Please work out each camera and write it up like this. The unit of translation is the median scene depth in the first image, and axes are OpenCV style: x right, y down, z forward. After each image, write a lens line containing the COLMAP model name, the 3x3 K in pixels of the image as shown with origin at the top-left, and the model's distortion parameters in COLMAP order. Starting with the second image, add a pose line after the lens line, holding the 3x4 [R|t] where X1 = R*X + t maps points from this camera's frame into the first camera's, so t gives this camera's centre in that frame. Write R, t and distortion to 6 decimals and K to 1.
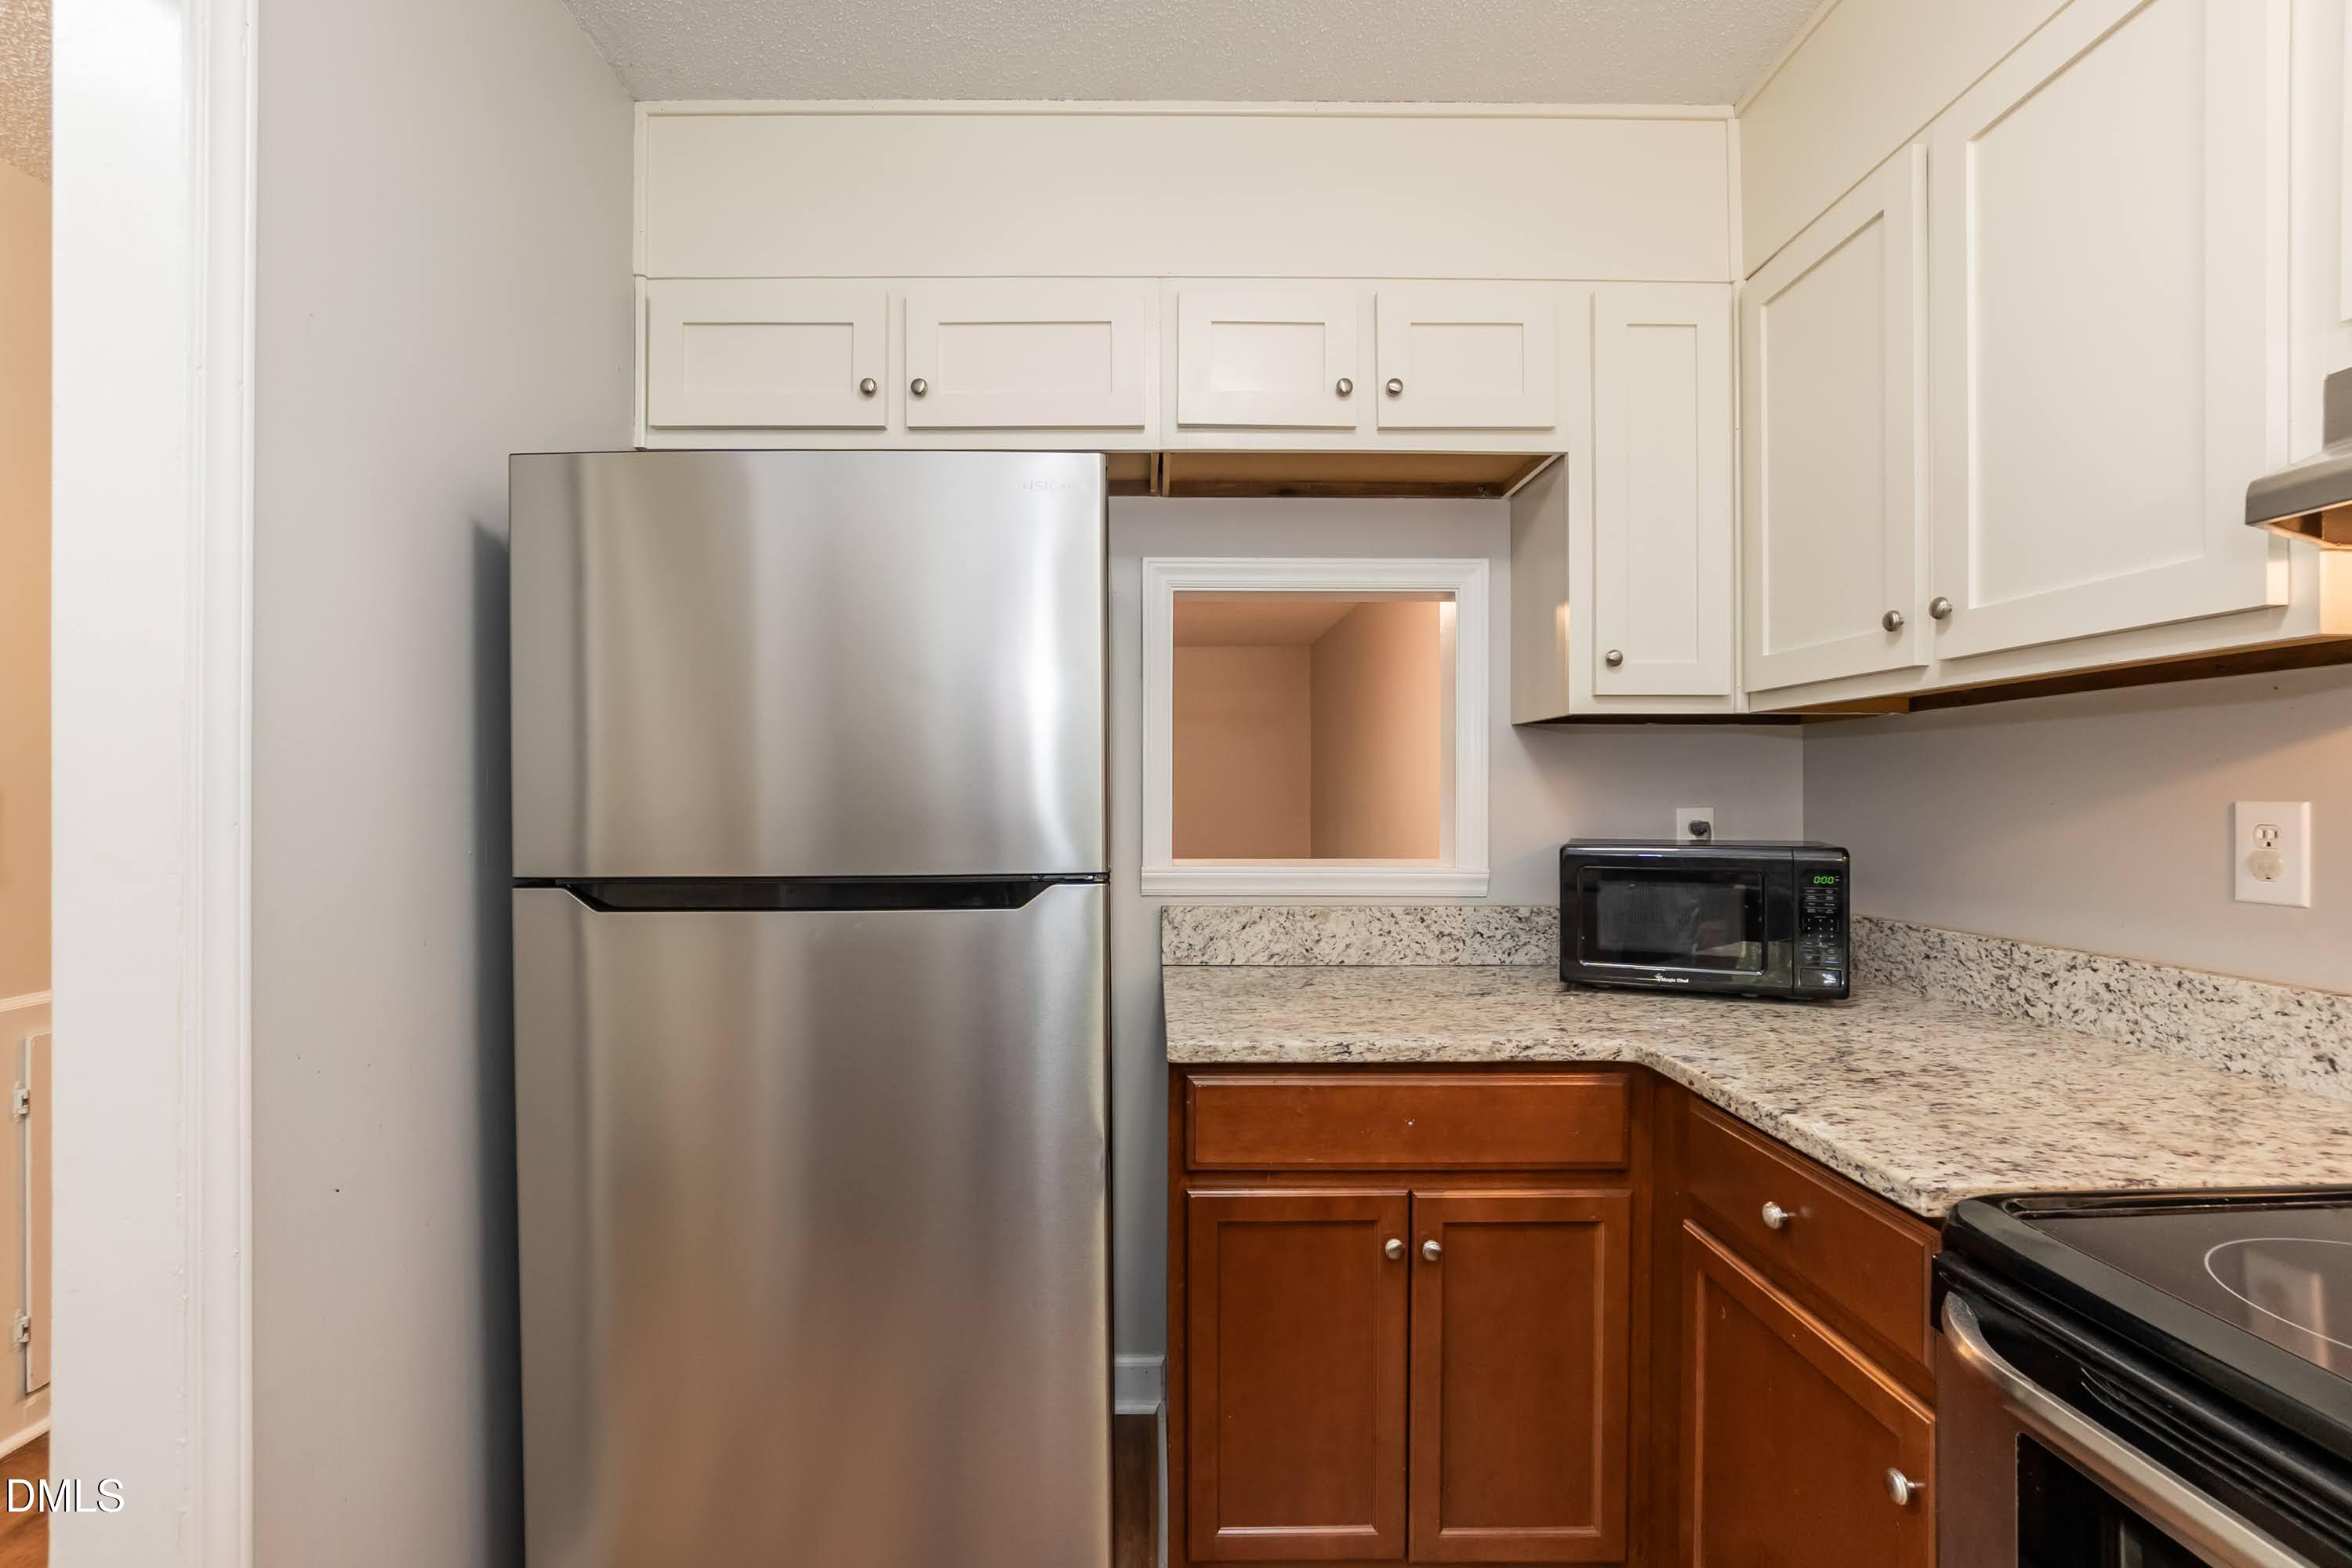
lens RADIAL K [[1032.0, 0, 1109.8], [0, 1032.0, 799.3], [0, 0, 1]] dist [-0.020154, 0.007122]
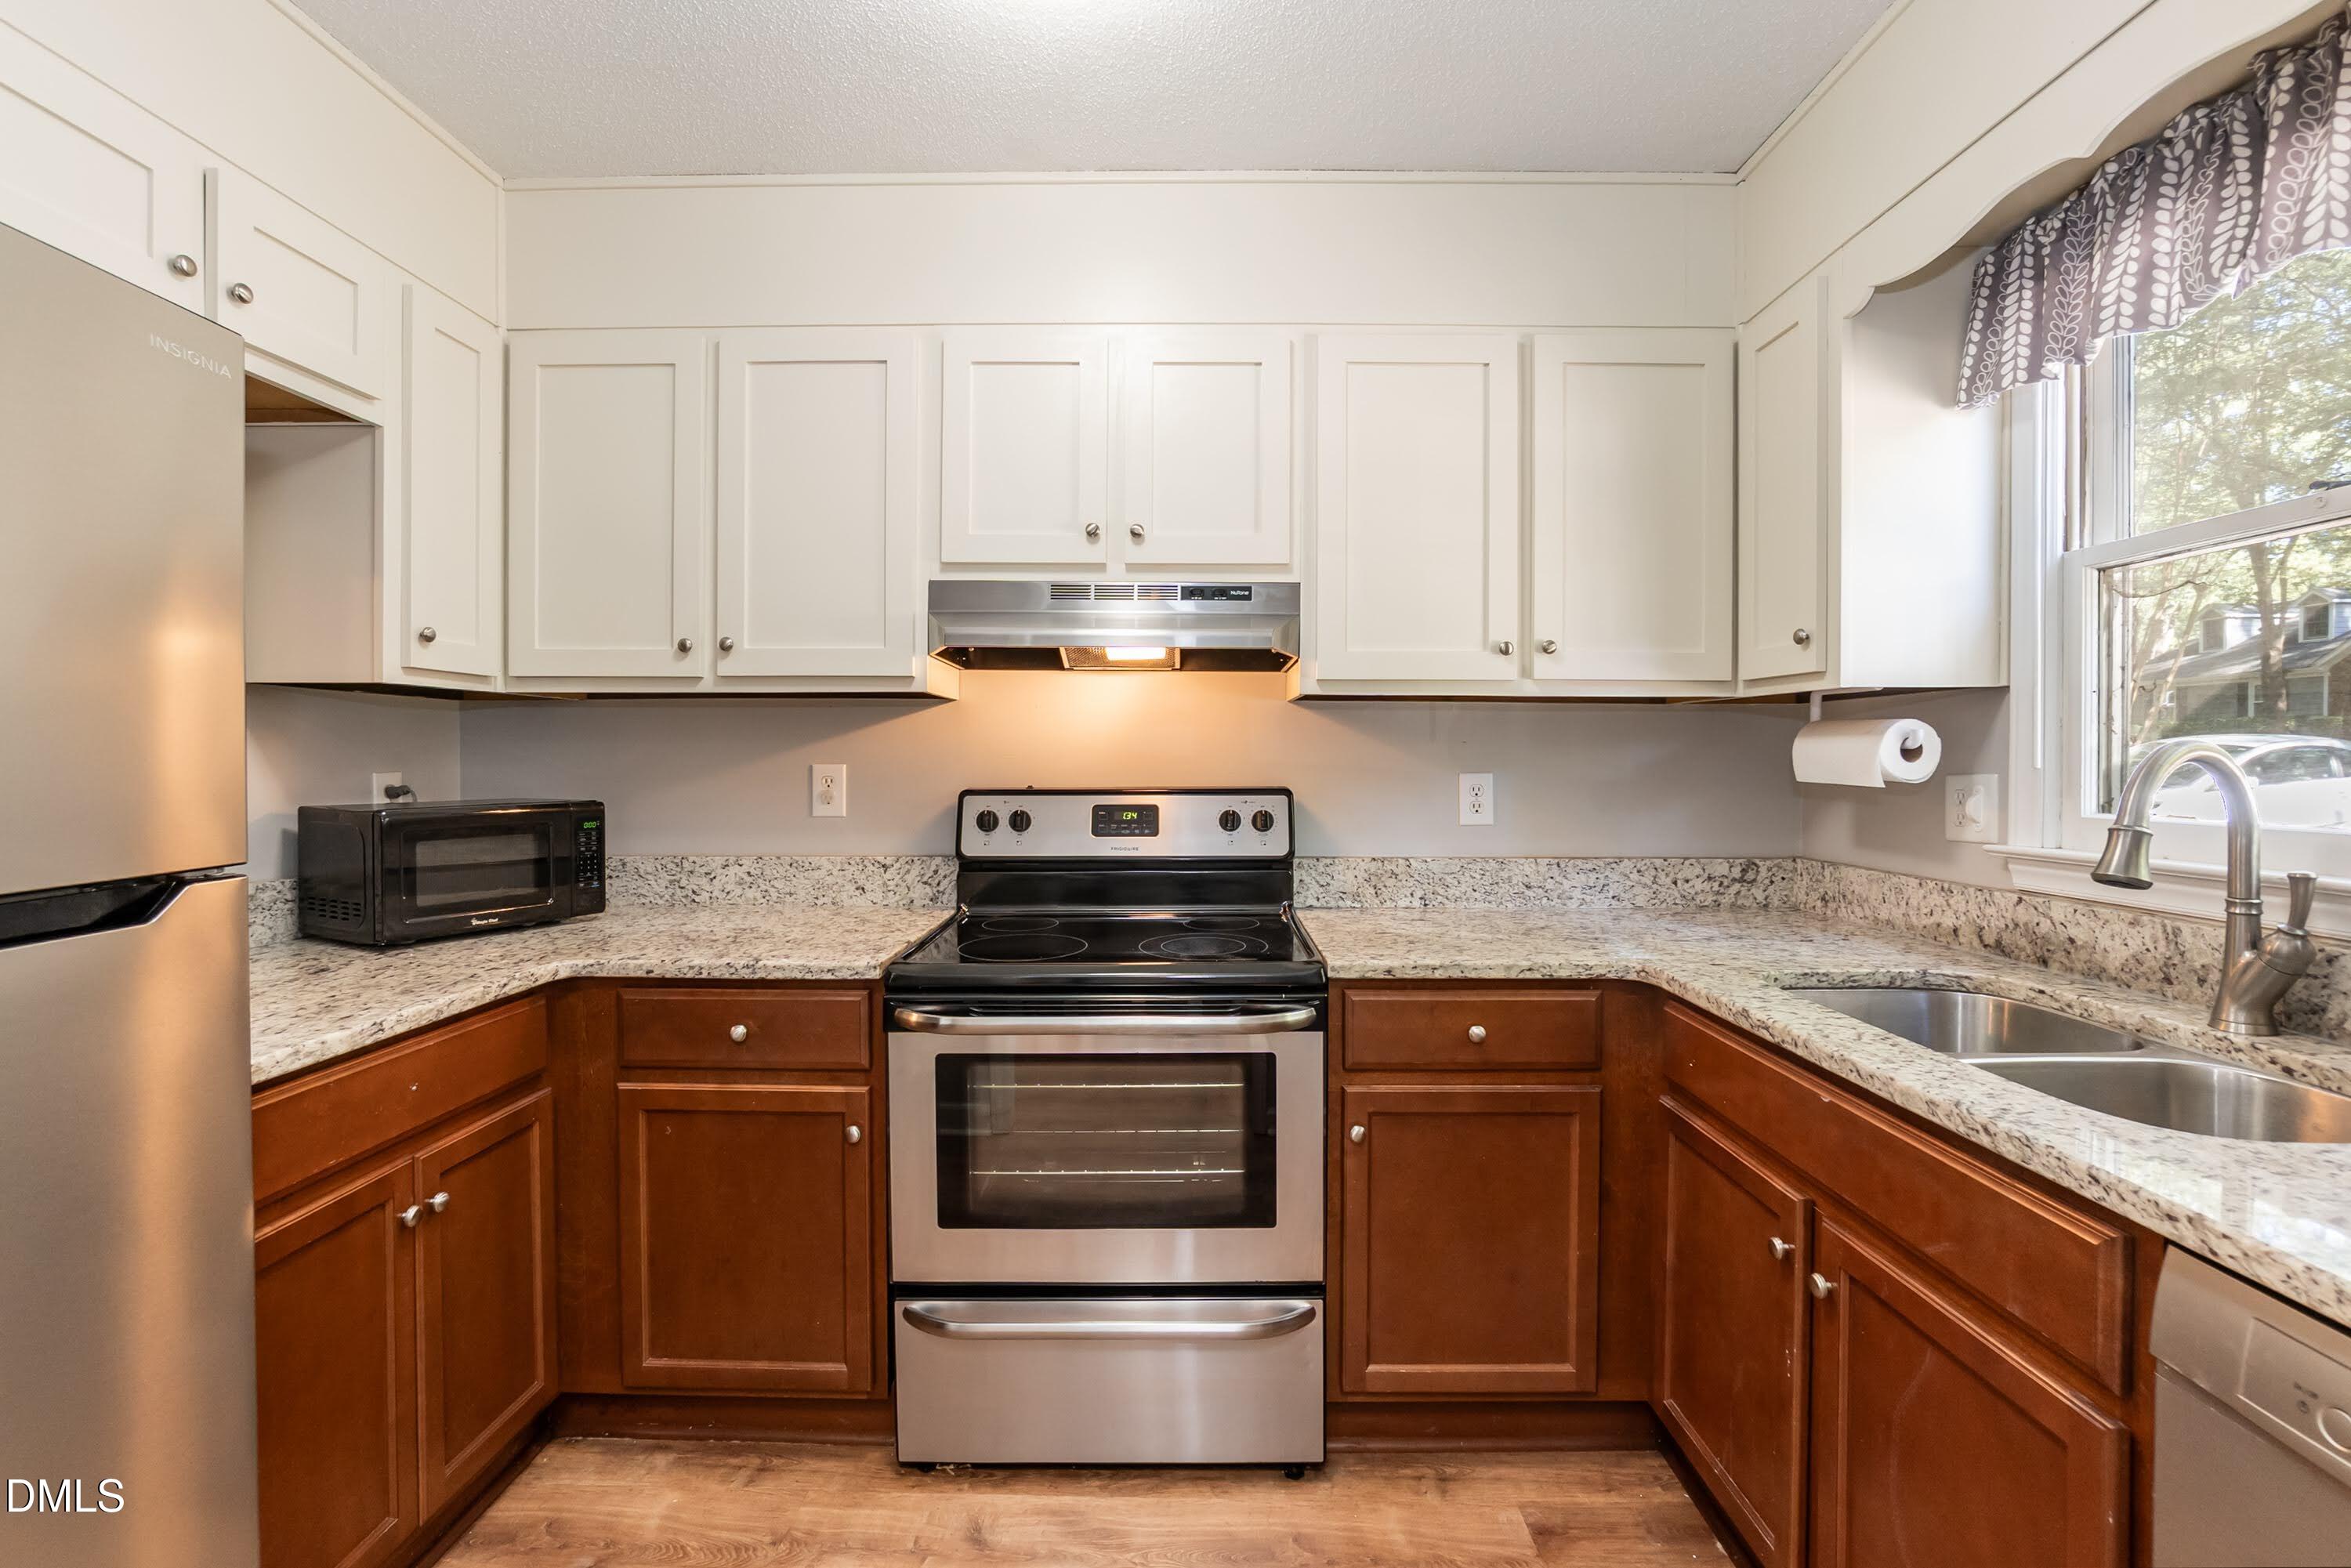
lens RADIAL K [[1031.5, 0, 1191.3], [0, 1031.5, 766.8], [0, 0, 1]] dist [-0.020154, 0.007122]
pose [[0.019972, -0.008940, 0.999761, -0.722446], [0.003067, 0.999956, 0.008881, -0.007115], [-0.999796, 0.002889, 0.019999, 0.227118]]
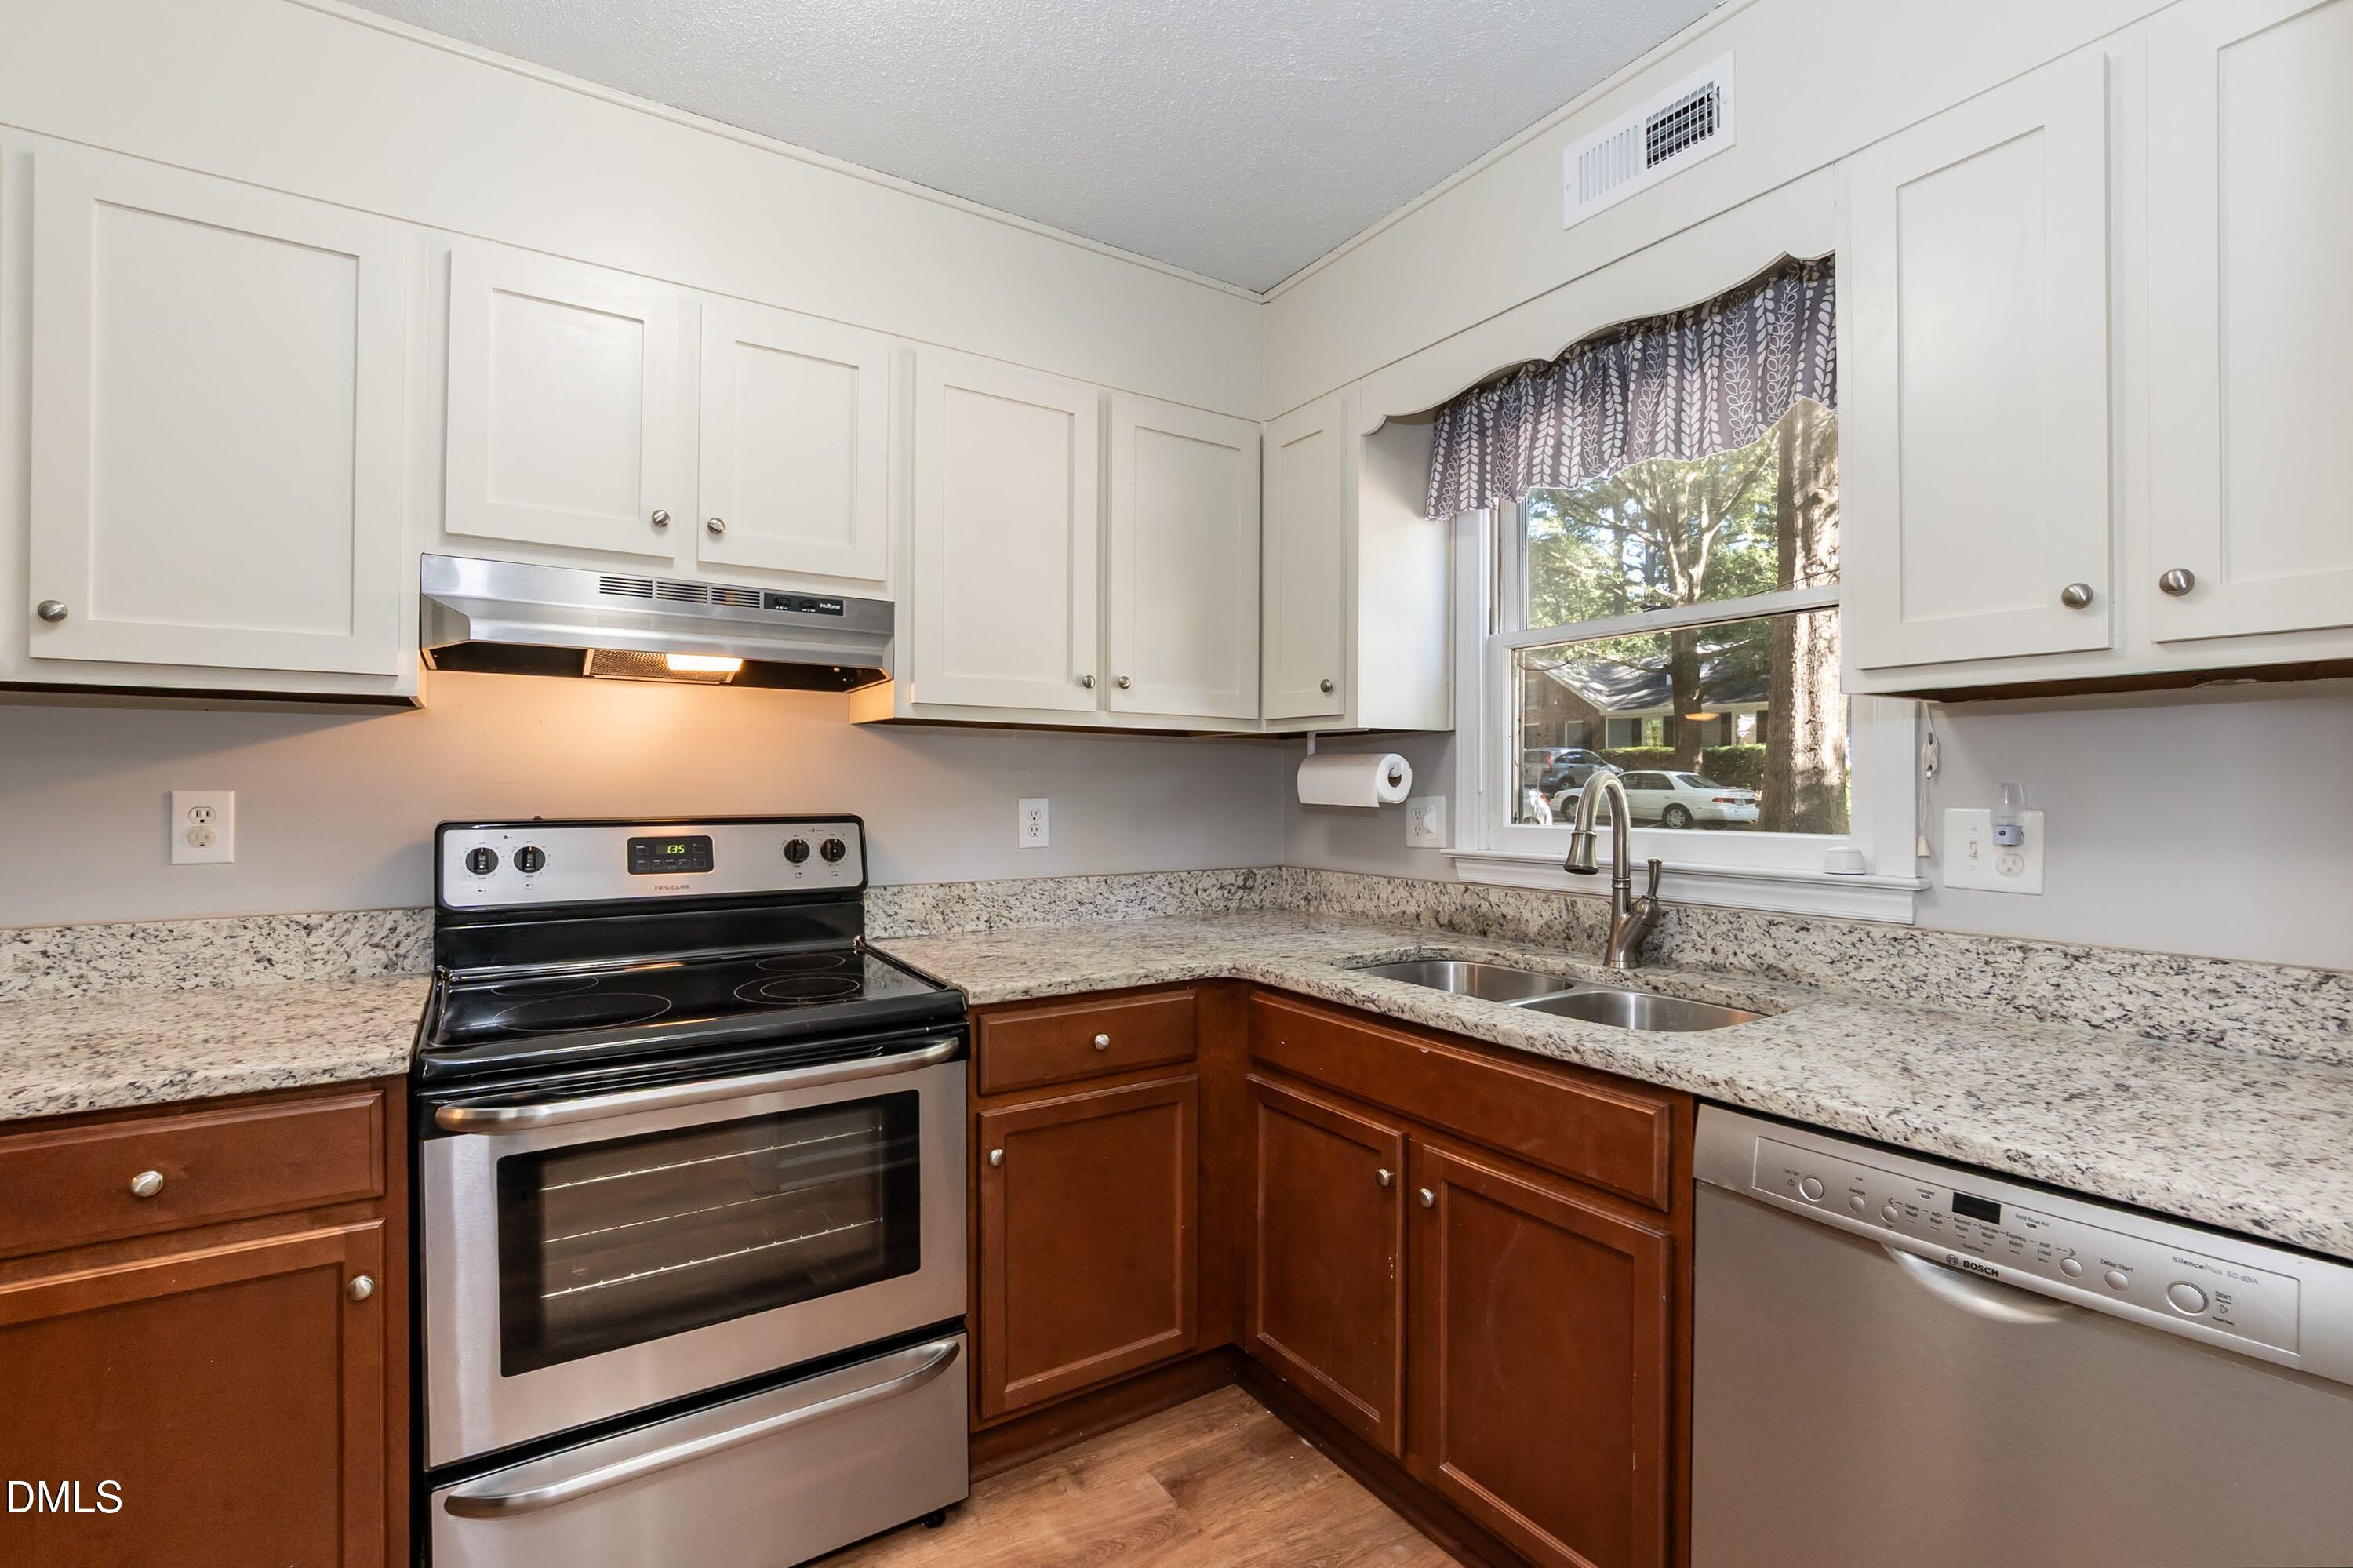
lens RADIAL K [[1032.4, 0, 1160.1], [0, 1032.4, 783.6], [0, 0, 1]] dist [-0.020154, 0.007122]
pose [[-0.522712, -0.000378, 0.852509, -0.649759], [0.000769, 0.999999, 0.000915, -0.006468], [-0.852509, 0.001134, -0.522712, 0.531167]]
